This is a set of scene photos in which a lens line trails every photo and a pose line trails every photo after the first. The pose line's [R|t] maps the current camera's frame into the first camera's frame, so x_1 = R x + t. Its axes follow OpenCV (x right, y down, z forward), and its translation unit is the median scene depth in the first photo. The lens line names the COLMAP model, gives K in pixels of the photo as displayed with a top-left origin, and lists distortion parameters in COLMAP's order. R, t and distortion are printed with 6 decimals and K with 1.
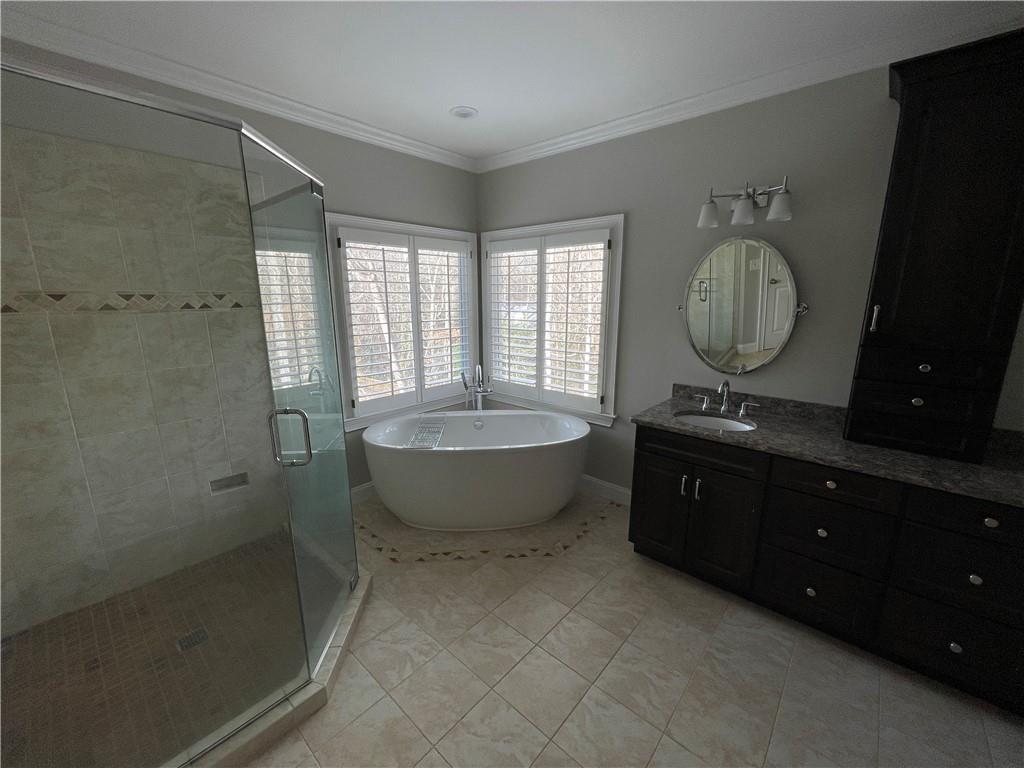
lens RADIAL K [[414.6, 0, 509.1], [0, 414.6, 385.3], [0, 0, 1]] dist [-0.003409, 0.000326]
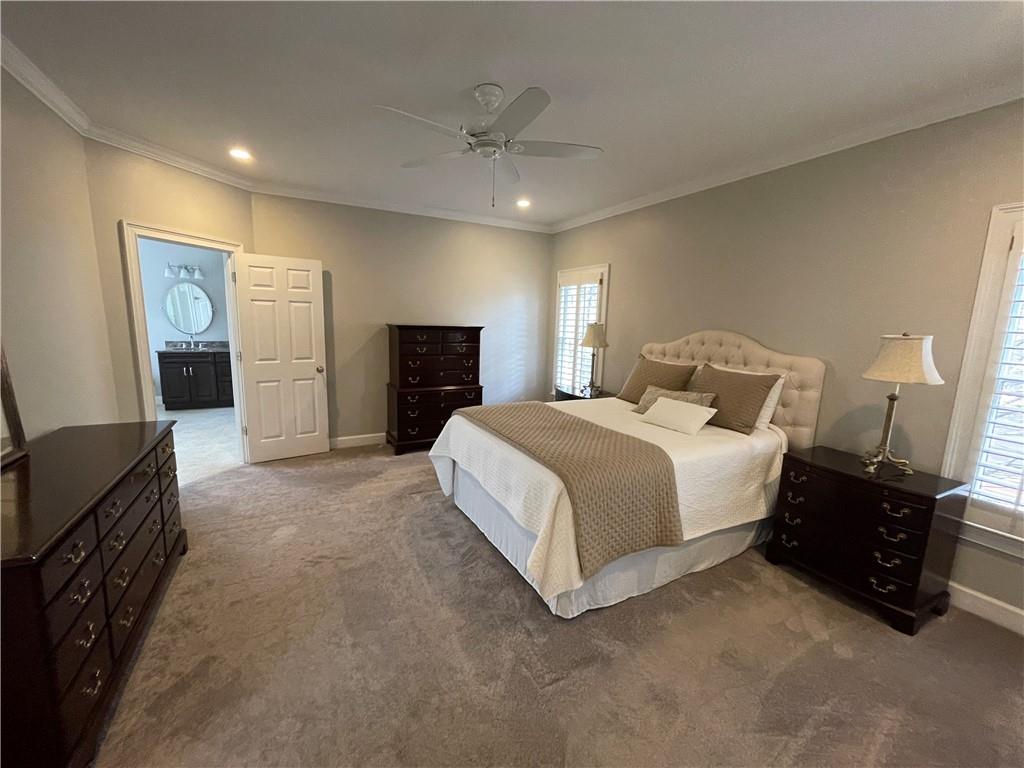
lens RADIAL K [[414.6, 0, 510.9], [0, 414.6, 382.7], [0, 0, 1]] dist [-0.003409, 0.000326]
pose [[0.345380, -0.131192, 0.929248, -1.220306], [0.167750, 0.982864, 0.076412, 0.406639], [-0.923349, 0.129490, 0.361469, -1.737722]]
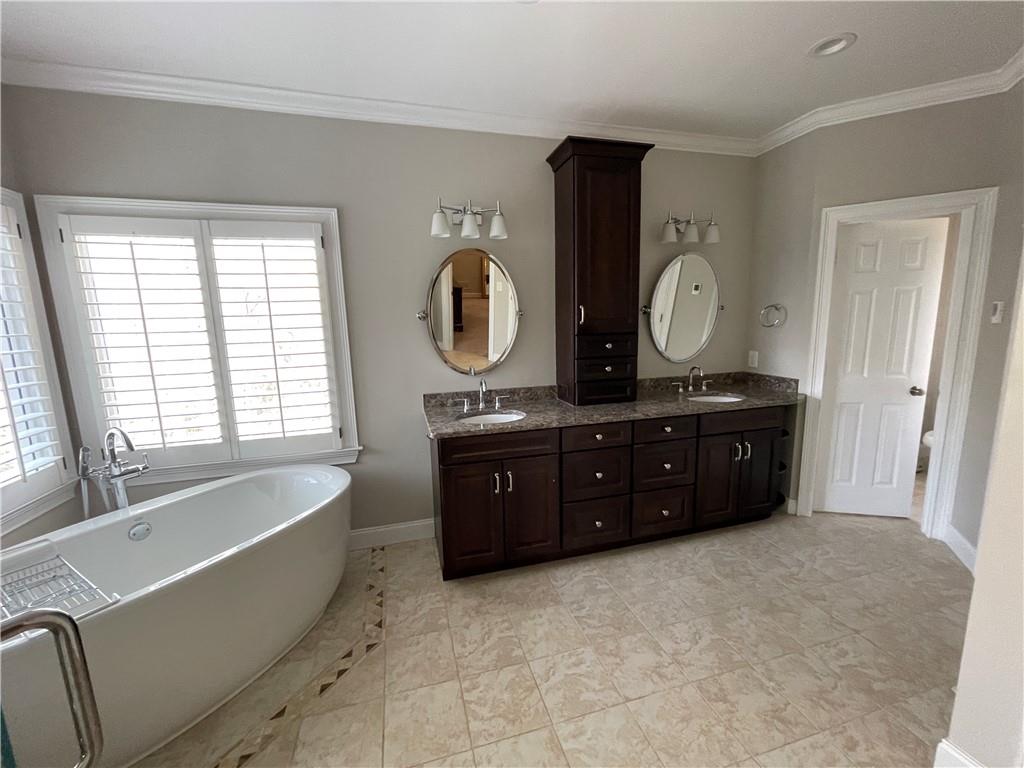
lens RADIAL K [[414.6, 0, 508.5], [0, 414.6, 385.0], [0, 0, 1]] dist [-0.003409, 0.000326]
pose [[0.535671, -0.141687, 0.832455, -0.320348], [0.204095, 0.978319, 0.035182, -0.020936], [-0.819391, 0.151054, 0.552975, 0.327146]]
